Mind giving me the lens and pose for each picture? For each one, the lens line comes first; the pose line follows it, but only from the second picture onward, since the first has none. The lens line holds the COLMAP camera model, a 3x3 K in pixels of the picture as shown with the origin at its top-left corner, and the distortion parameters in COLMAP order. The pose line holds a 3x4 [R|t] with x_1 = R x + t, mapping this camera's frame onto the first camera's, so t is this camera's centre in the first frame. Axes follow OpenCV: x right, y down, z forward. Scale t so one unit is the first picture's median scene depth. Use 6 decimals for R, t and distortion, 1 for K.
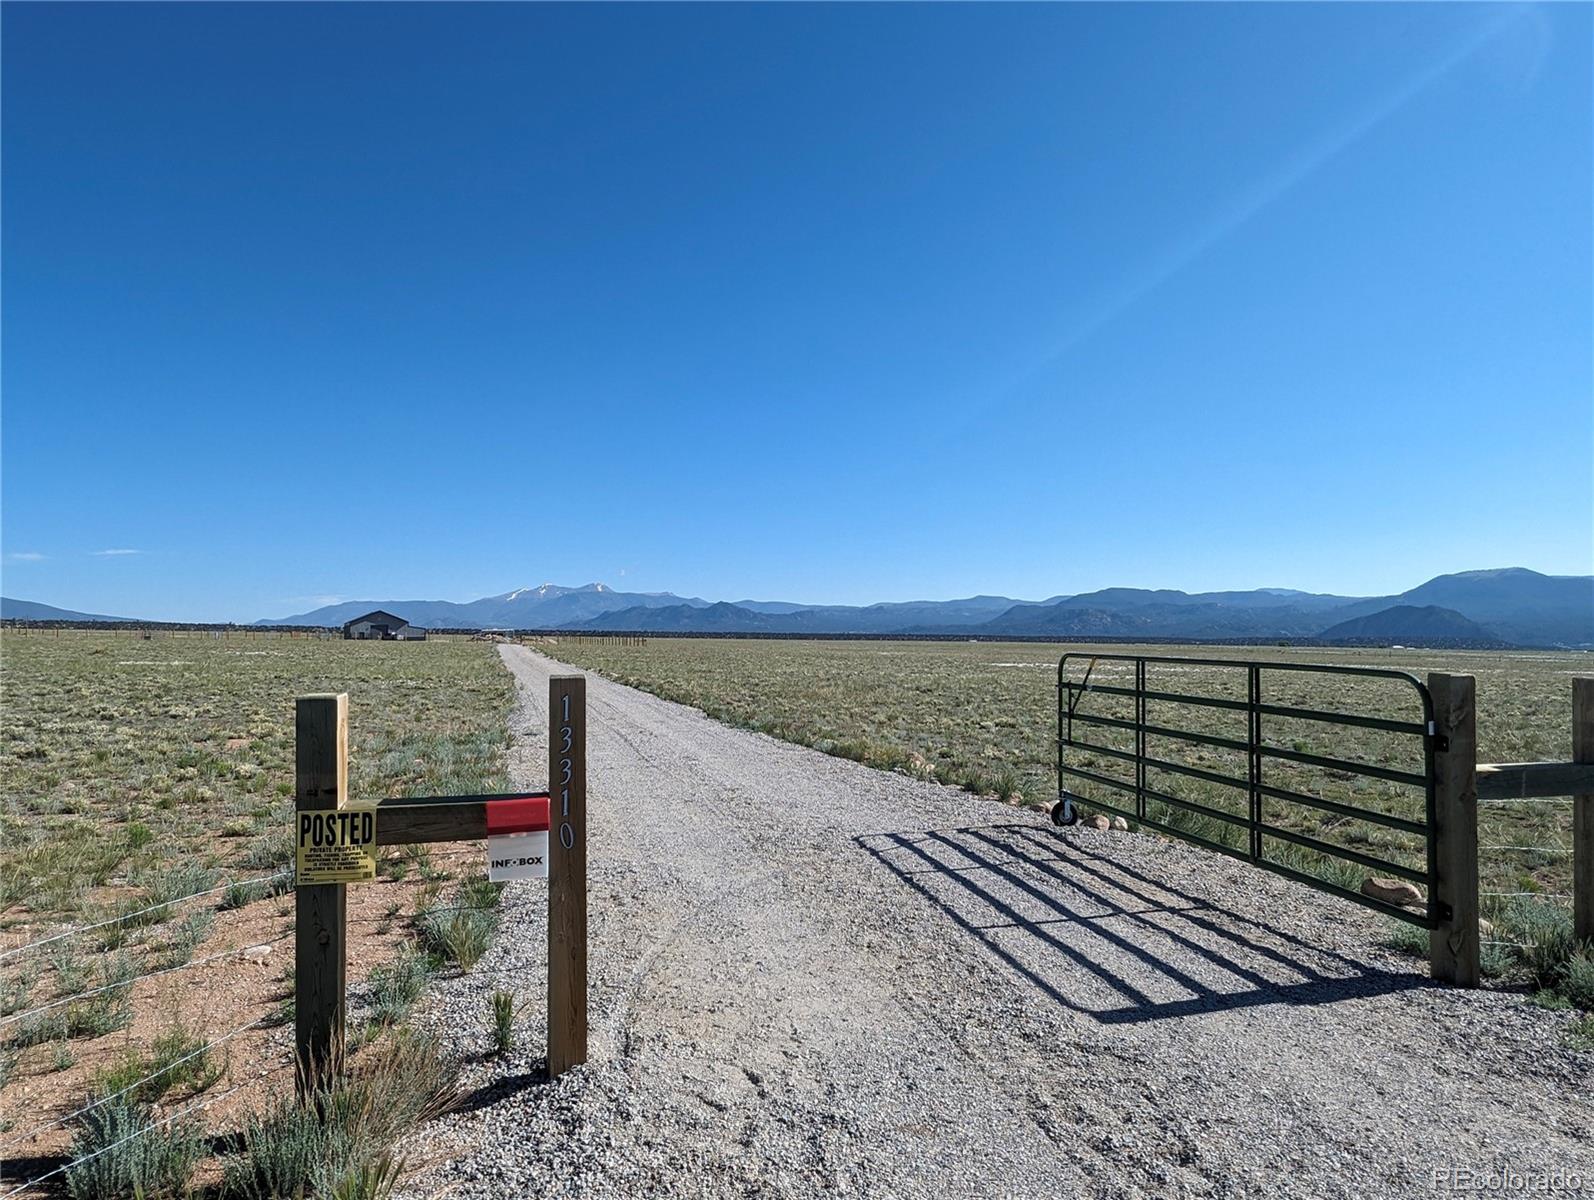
lens RADIAL K [[979.1, 0, 795.7], [0, 979.1, 601.4], [0, 0, 1]] dist [0.002140, 0.003153]
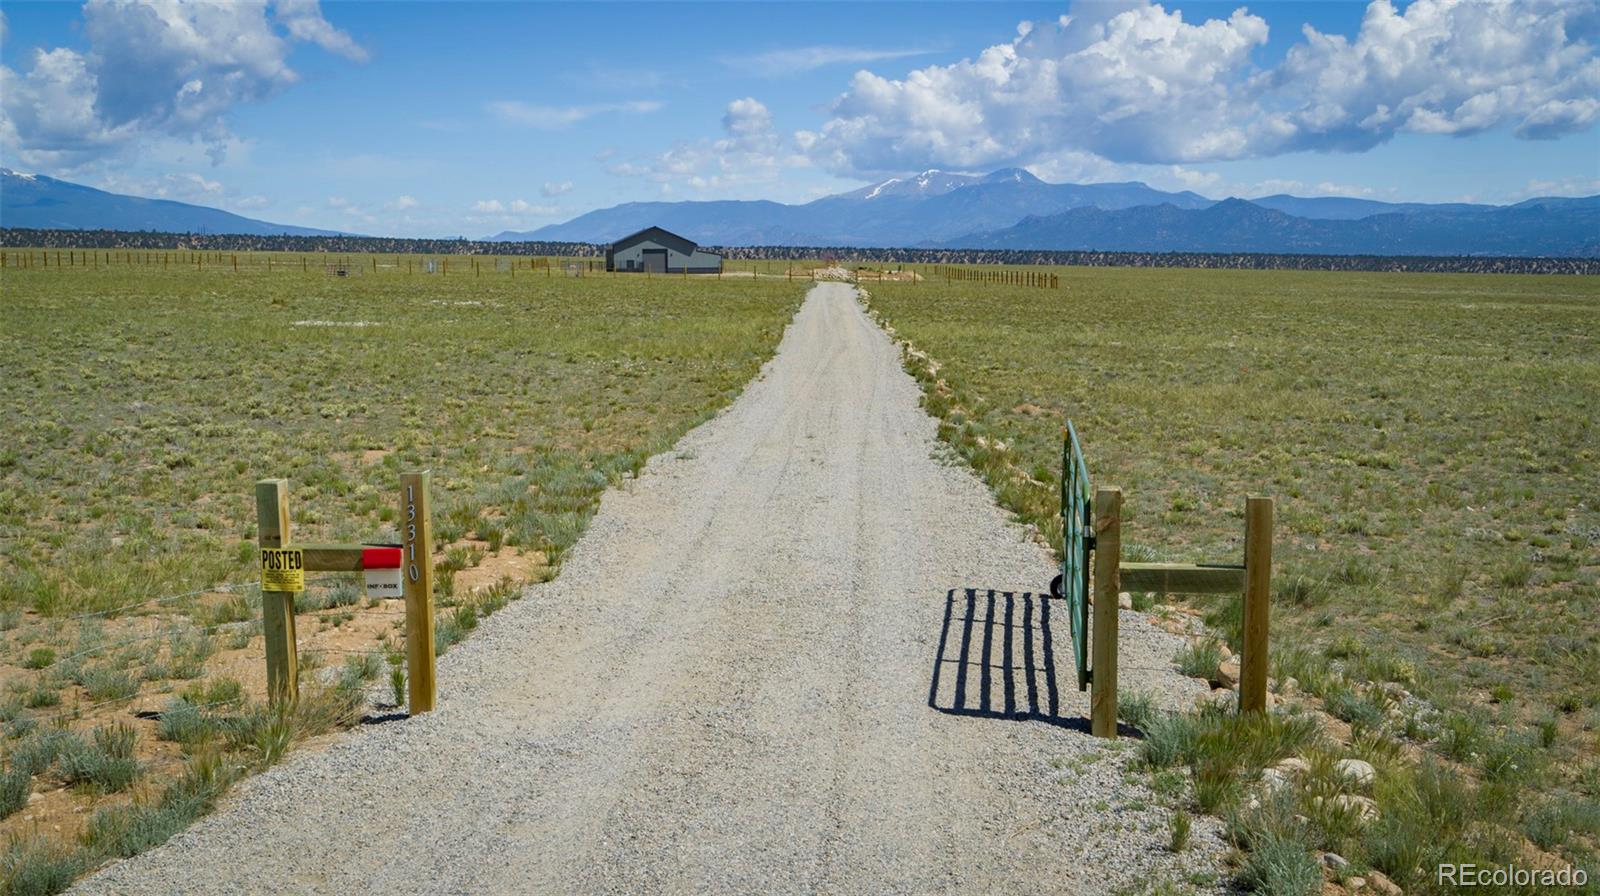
lens RADIAL K [[1664.0, 0, 802.8], [0, 1664.0, 453.4], [0, 0, 1]] dist [0.002615, 0.000000]
pose [[0.948599, 0.039694, -0.313981, 0.747402], [0.008069, 0.988747, 0.149378, -0.217119], [0.316378, -0.144233, 0.937604, -0.809406]]
